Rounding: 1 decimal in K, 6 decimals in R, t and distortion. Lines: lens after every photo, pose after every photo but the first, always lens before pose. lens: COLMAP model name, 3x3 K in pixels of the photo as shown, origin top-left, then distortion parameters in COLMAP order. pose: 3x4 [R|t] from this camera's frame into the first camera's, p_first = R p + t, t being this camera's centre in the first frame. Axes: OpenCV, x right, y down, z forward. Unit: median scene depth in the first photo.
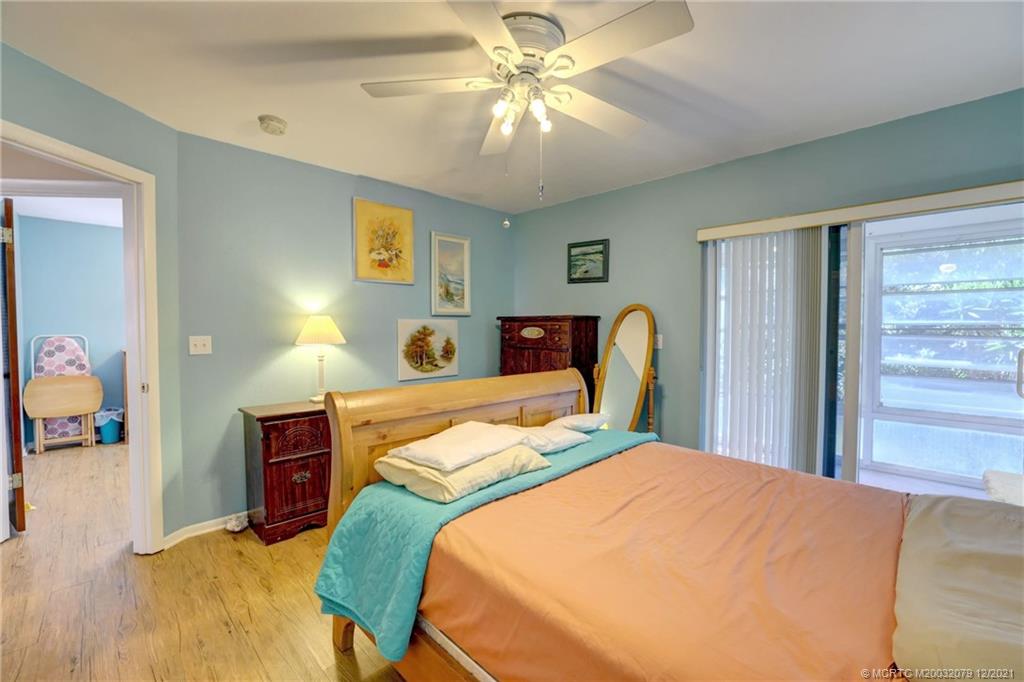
lens RADIAL K [[436.0, 0, 515.5], [0, 436.0, 341.1], [0, 0, 1]] dist [-0.053503, 0.019130]
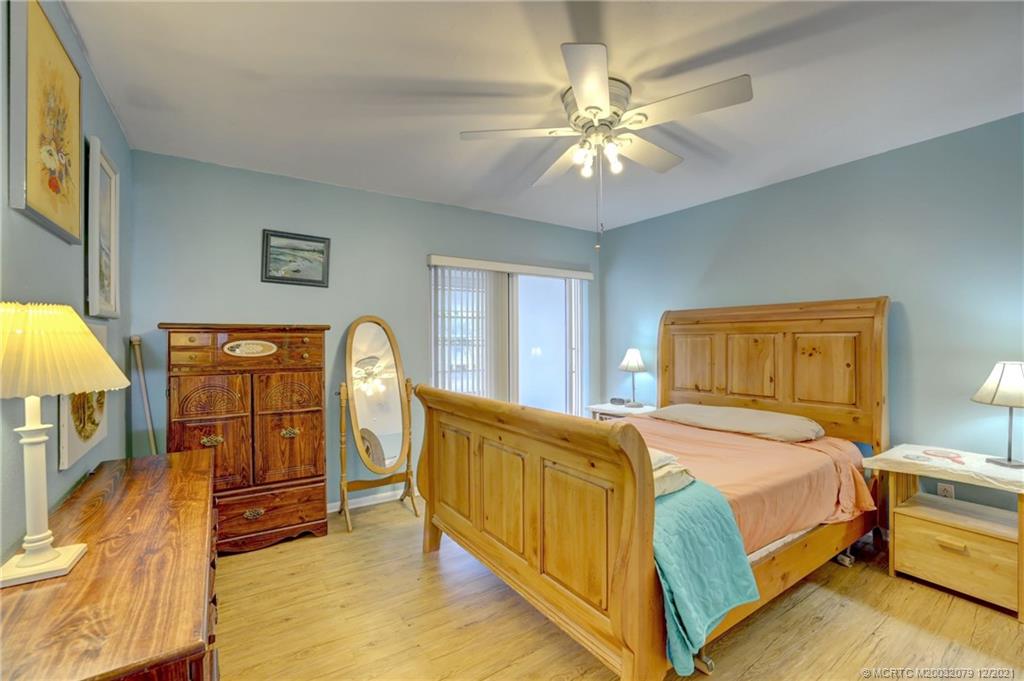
lens RADIAL K [[436.0, 0, 515.5], [0, 436.0, 340.6], [0, 0, 1]] dist [-0.053503, 0.019130]
pose [[0.175844, -0.005851, 0.984401, -0.566098], [0.041088, 0.999155, -0.001401, -0.014103], [-0.983560, 0.040694, 0.175936, 0.483996]]
